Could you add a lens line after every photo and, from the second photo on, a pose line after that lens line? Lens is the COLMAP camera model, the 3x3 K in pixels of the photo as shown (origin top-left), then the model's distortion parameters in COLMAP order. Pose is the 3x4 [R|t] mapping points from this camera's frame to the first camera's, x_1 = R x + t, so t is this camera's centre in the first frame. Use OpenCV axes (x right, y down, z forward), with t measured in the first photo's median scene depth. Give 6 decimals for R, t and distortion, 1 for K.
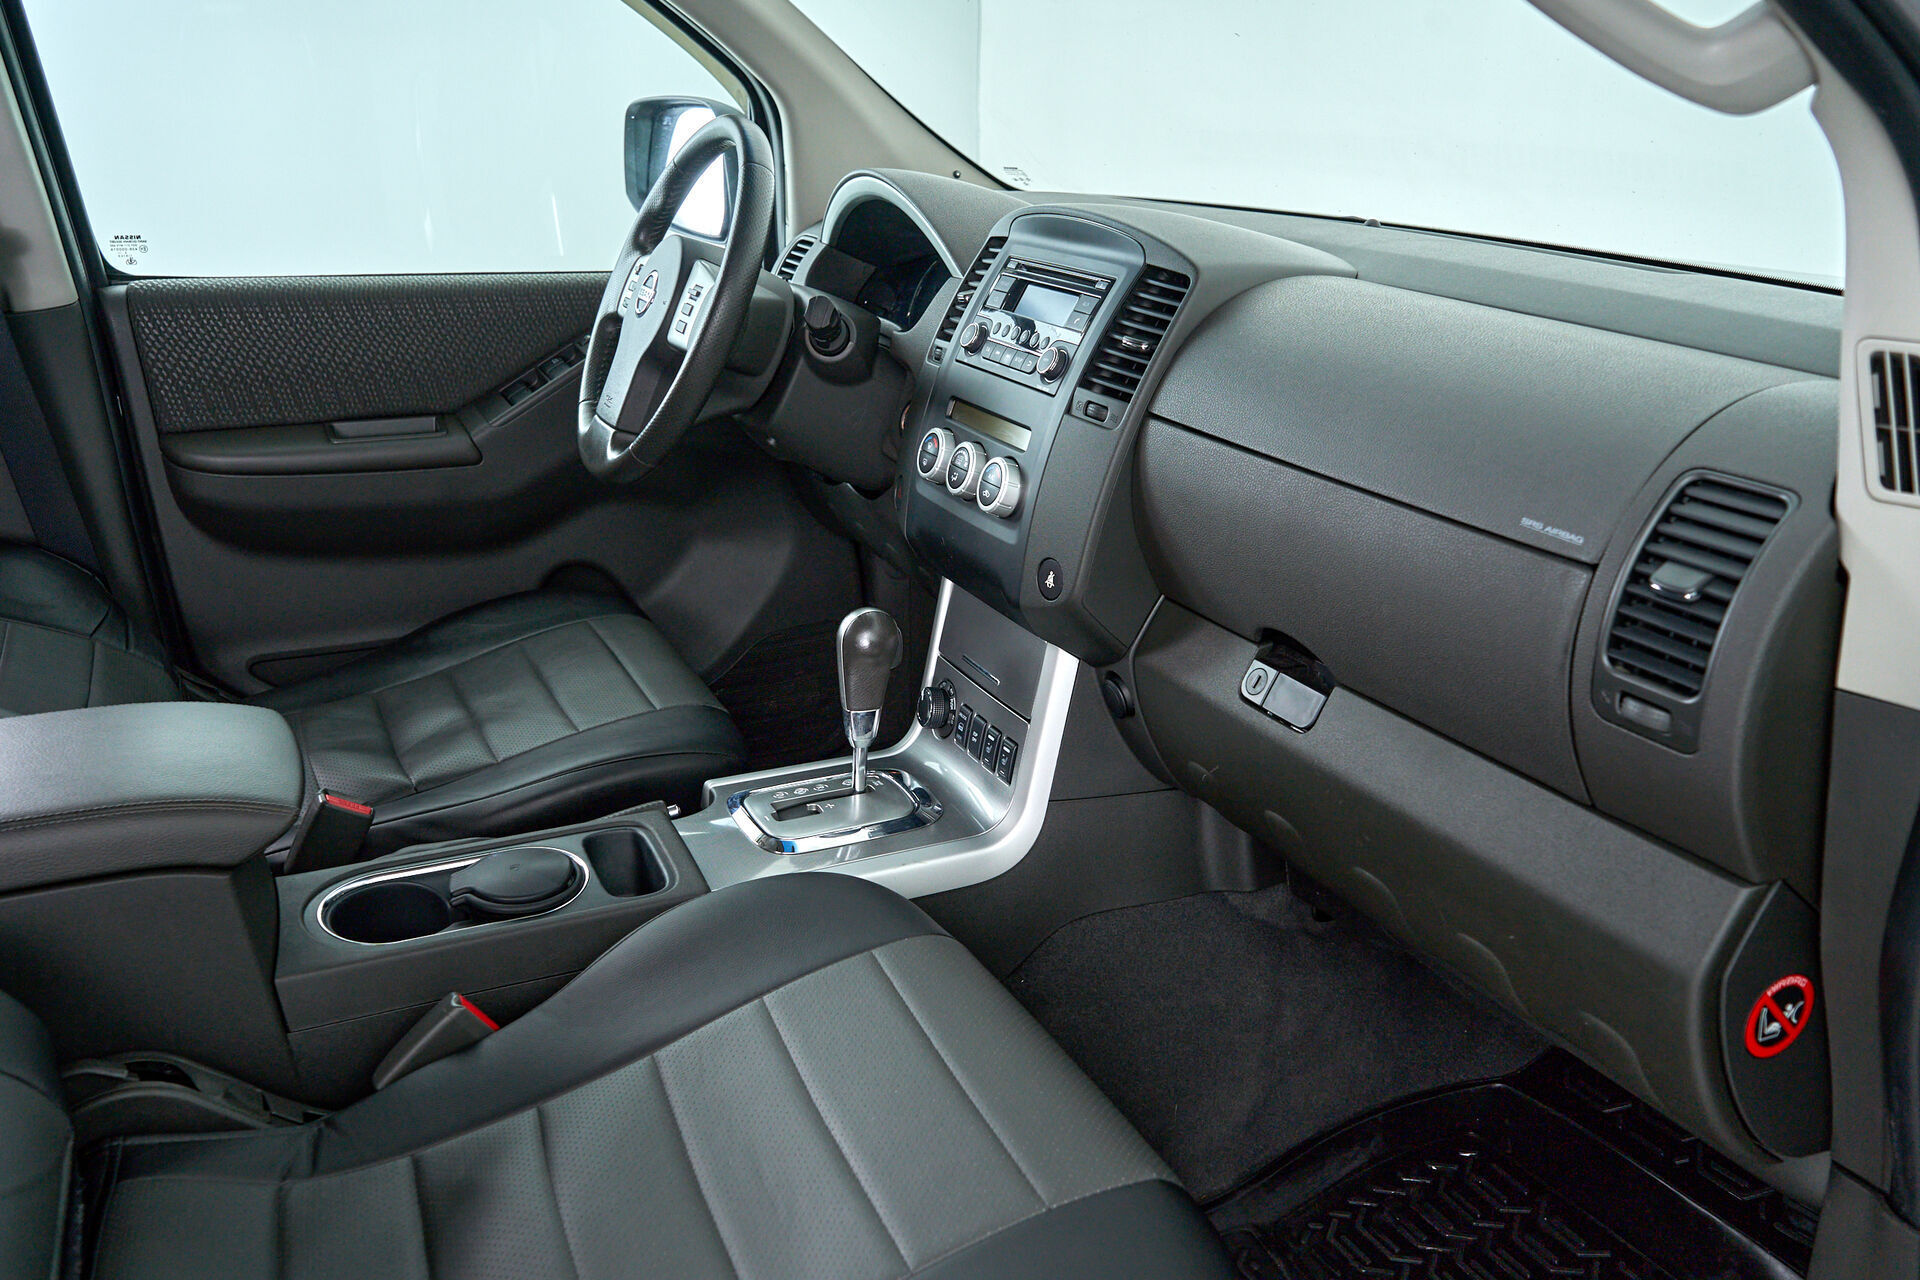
lens RADIAL K [[1549.0, 0, 960.0], [0, 1549.0, 640.0], [0, 0, 1]] dist [-0.000020, -0.012301]
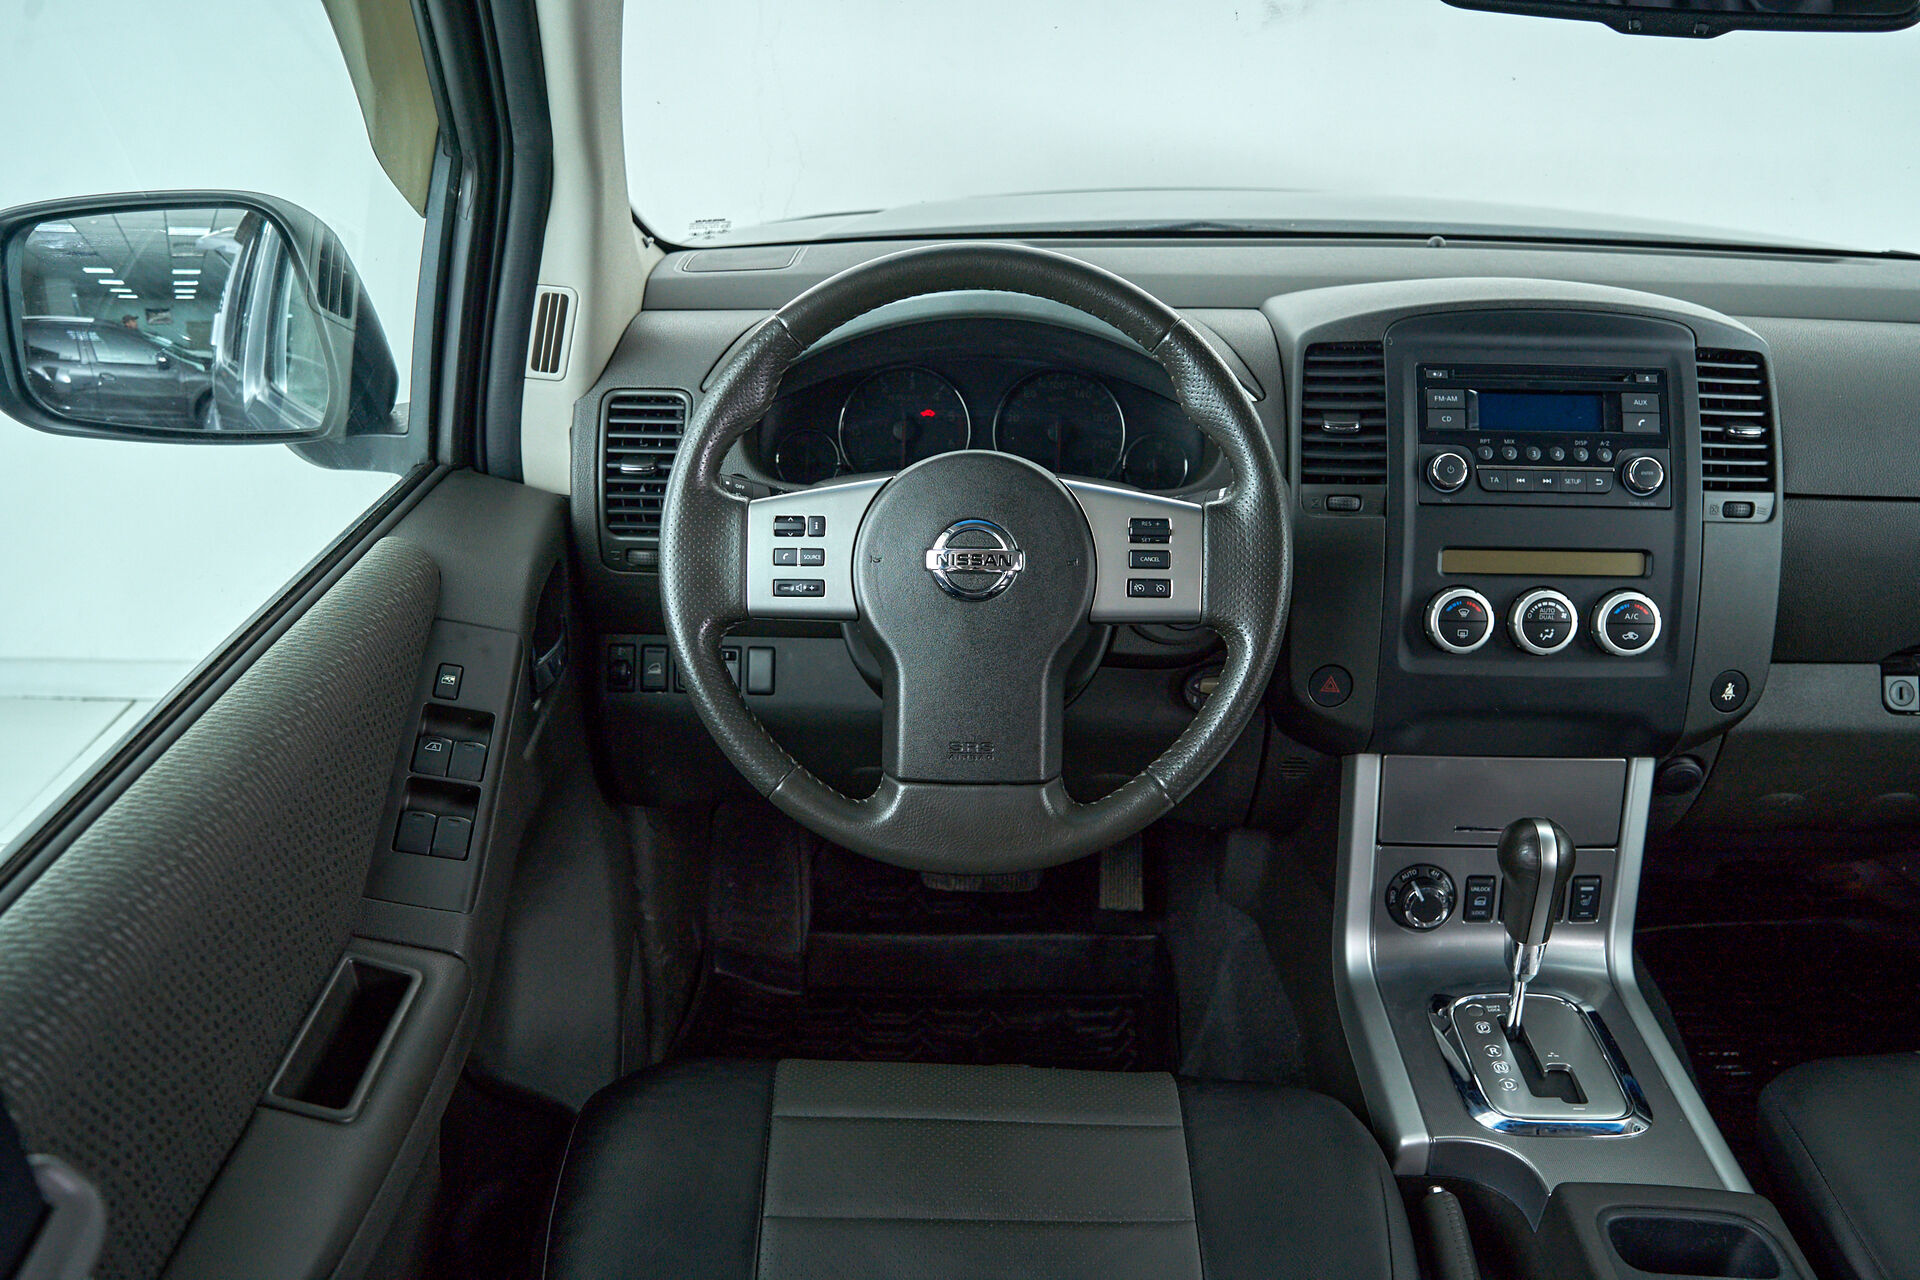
lens RADIAL K [[1666.0, 0, 960.0], [0, 1666.0, 640.0], [0, 0, 1]] dist [-0.098854, 0.111505]
pose [[0.440004, -0.384060, 0.811723, -0.895313], [0.302312, 0.914517, 0.268824, -0.451573], [-0.845579, 0.127110, 0.518497, 0.820705]]
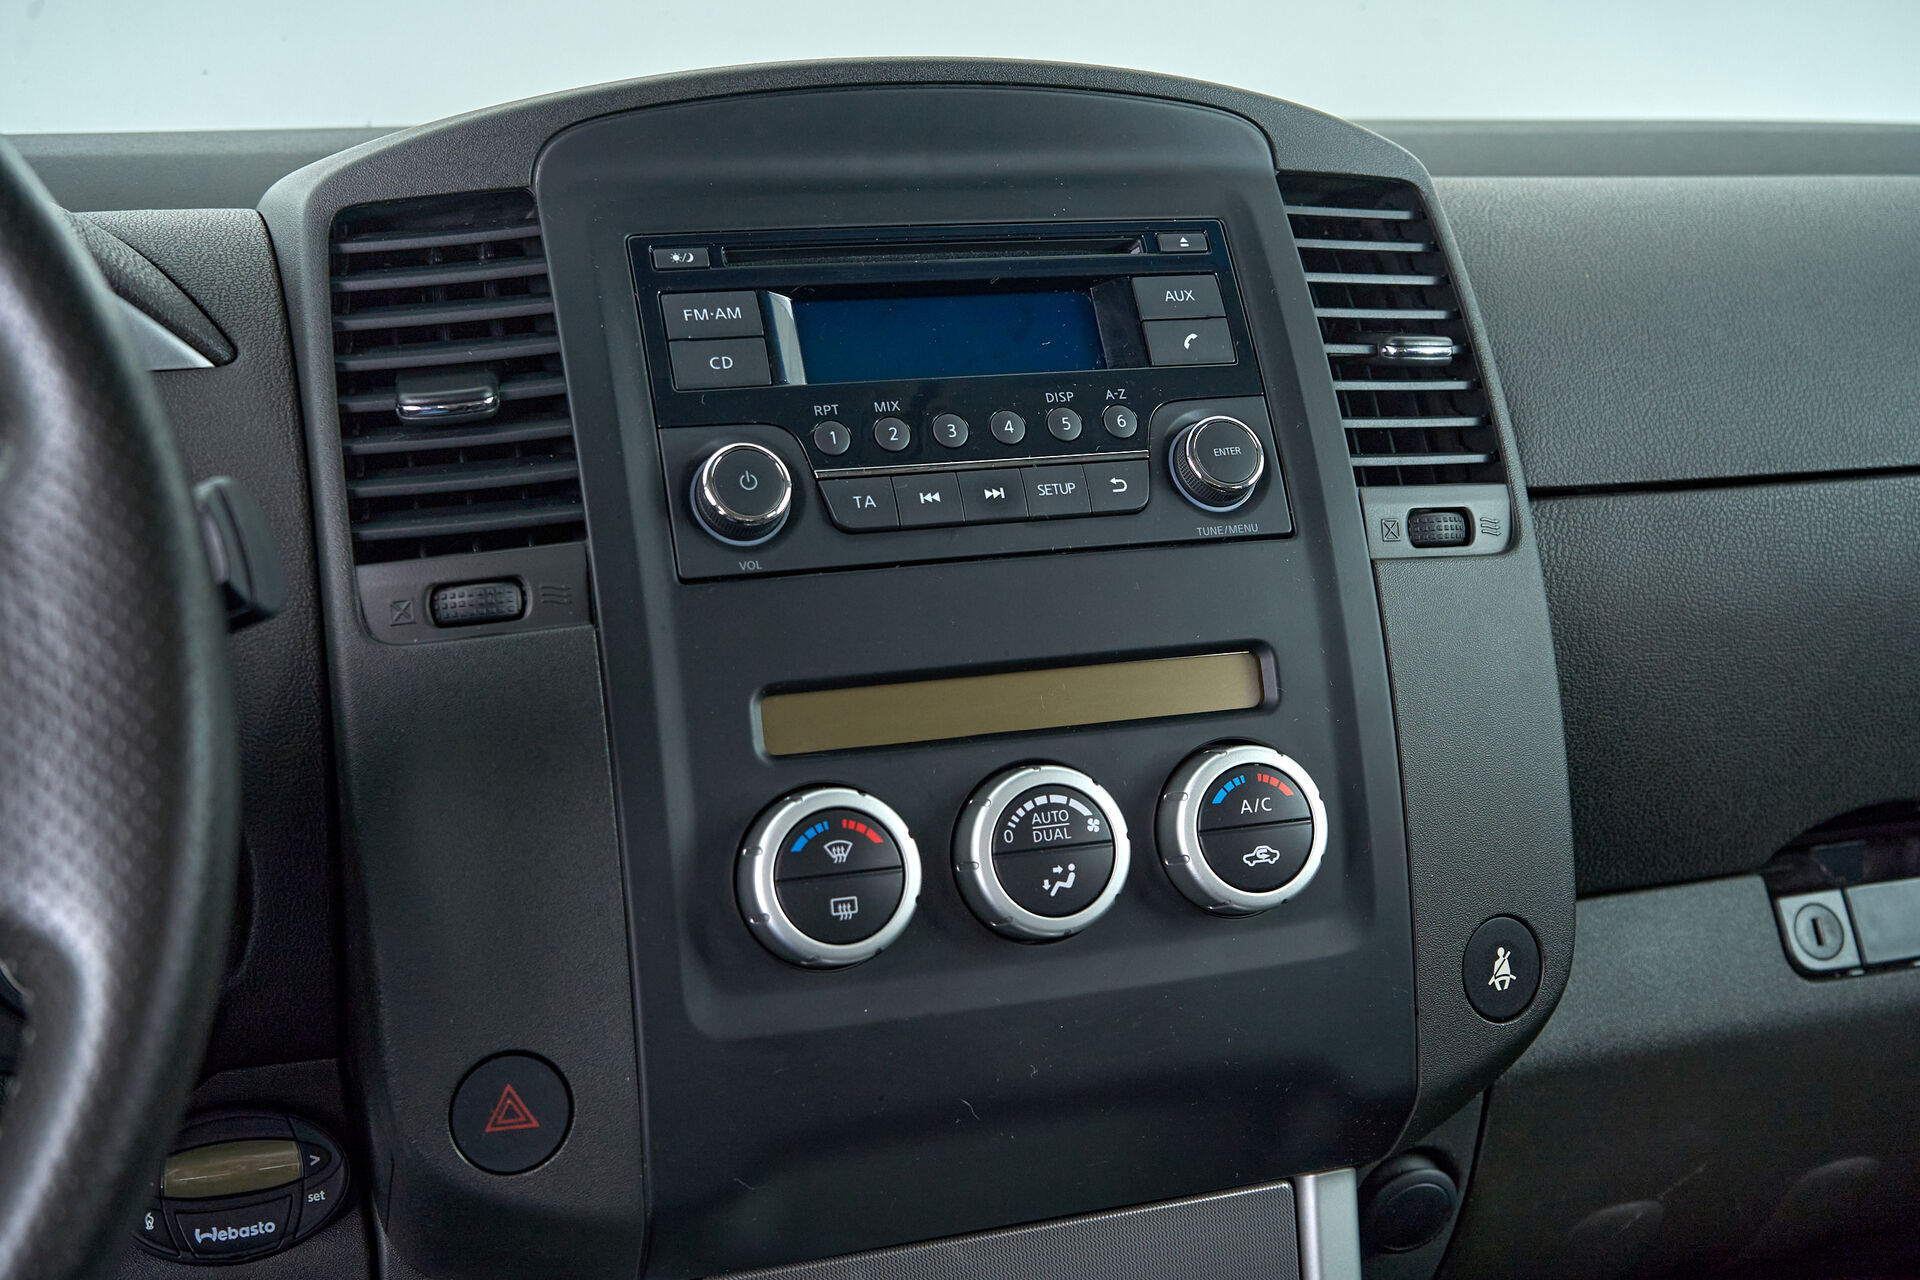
lens RADIAL K [[2389.2, 0, 960.0], [0, 2389.2, 640.0], [0, 0, 1]] dist [0.024439, 0.014520]
pose [[0.098937, -0.233921, 0.967209, -0.482574], [0.347801, 0.918804, 0.186637, -0.256475], [-0.932334, 0.317930, 0.172261, 0.936669]]
